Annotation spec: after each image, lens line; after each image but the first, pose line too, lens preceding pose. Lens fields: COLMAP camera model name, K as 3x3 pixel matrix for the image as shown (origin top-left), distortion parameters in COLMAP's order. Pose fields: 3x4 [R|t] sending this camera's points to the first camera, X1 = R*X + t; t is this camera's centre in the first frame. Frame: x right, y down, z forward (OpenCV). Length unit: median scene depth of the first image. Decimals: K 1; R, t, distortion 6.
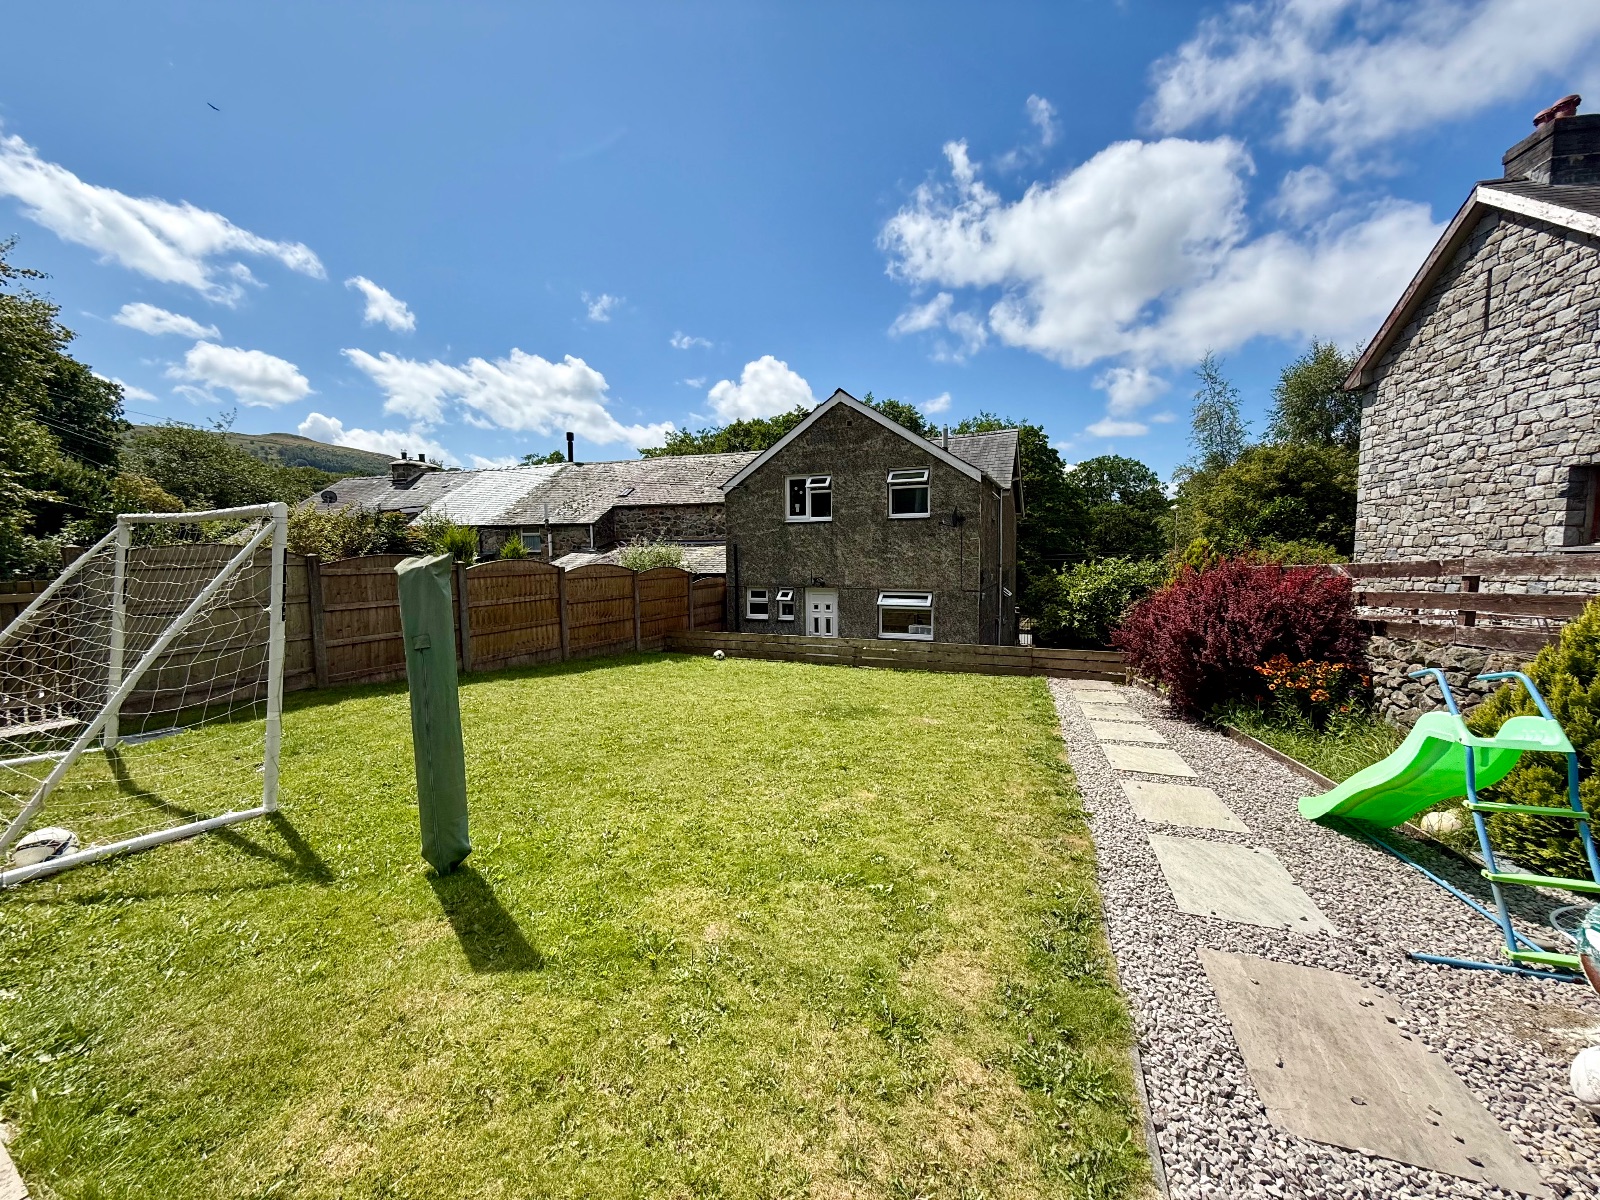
lens RADIAL K [[636.6, 0, 808.7], [0, 636.6, 605.4], [0, 0, 1]] dist [-0.001265, 0.001360]
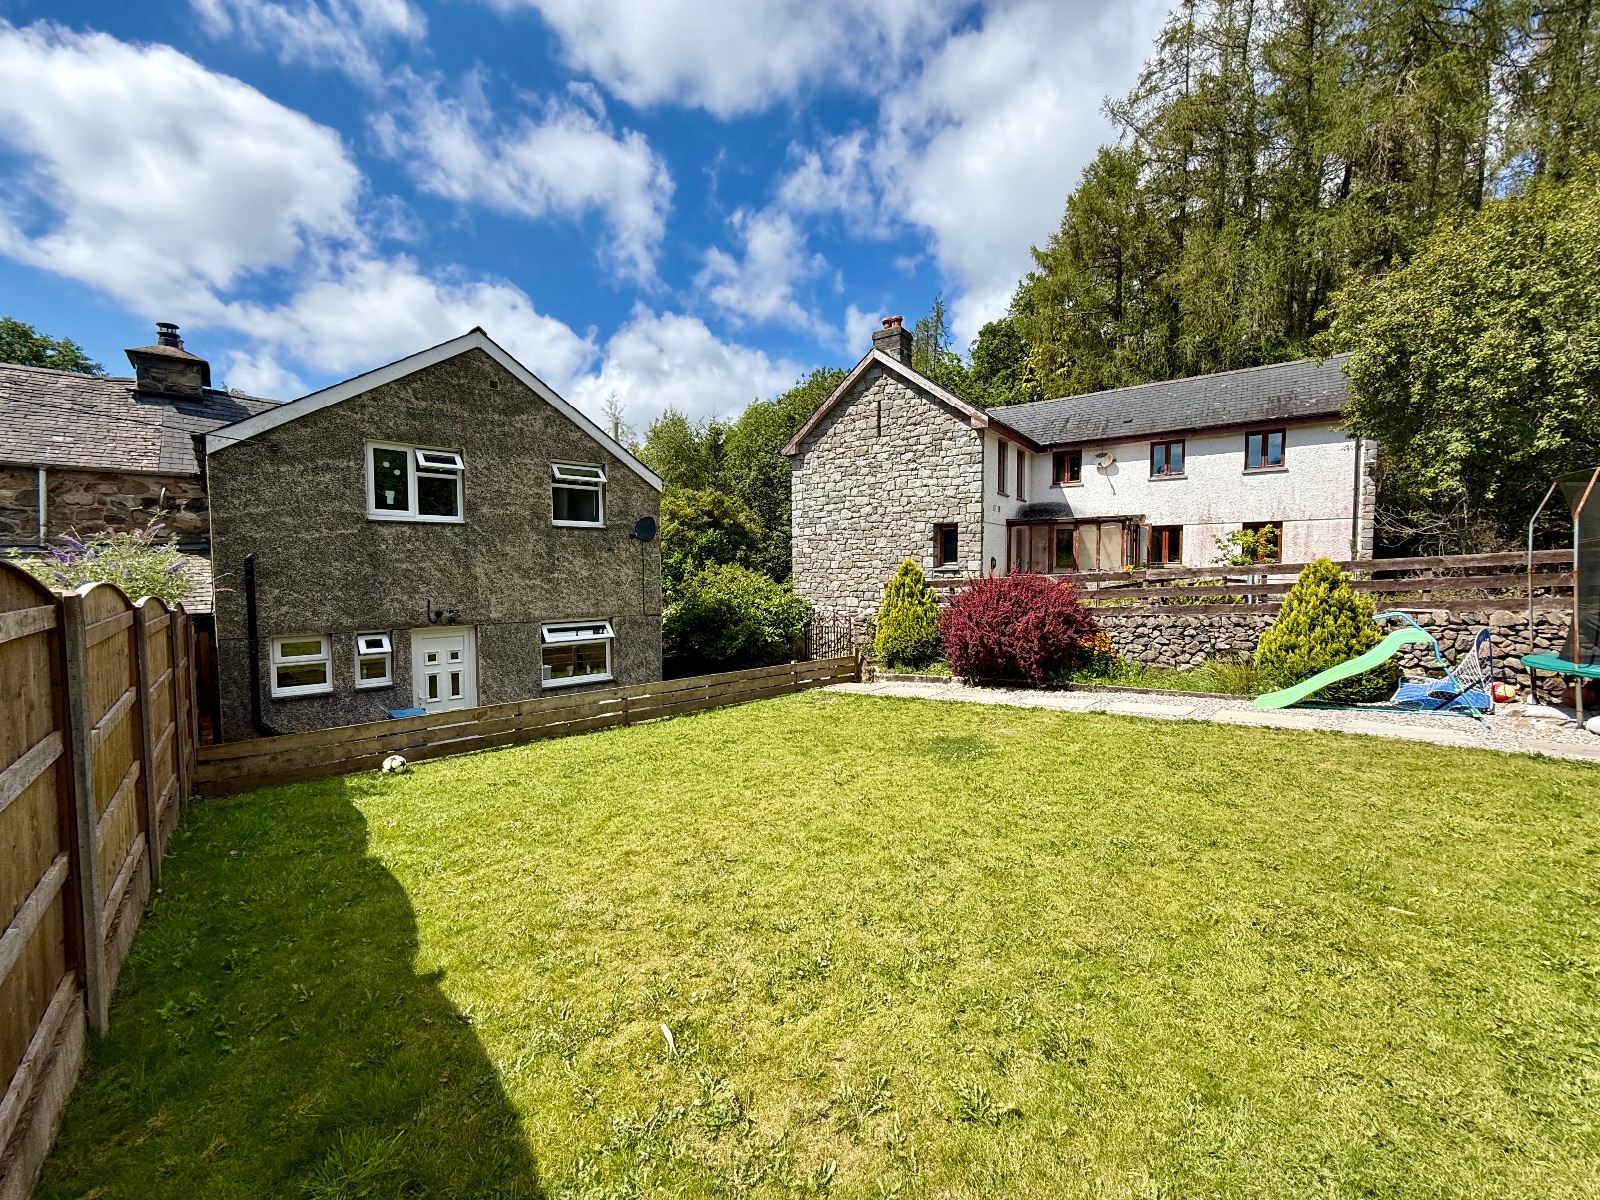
lens RADIAL K [[636.6, 0, 805.8], [0, 636.6, 596.3], [0, 0, 1]] dist [-0.001265, 0.001360]
pose [[0.420151, -0.032167, 0.906884, -0.429141], [0.081848, 0.996642, -0.002568, -0.027961], [-0.903755, 0.075305, 0.421373, 0.426403]]
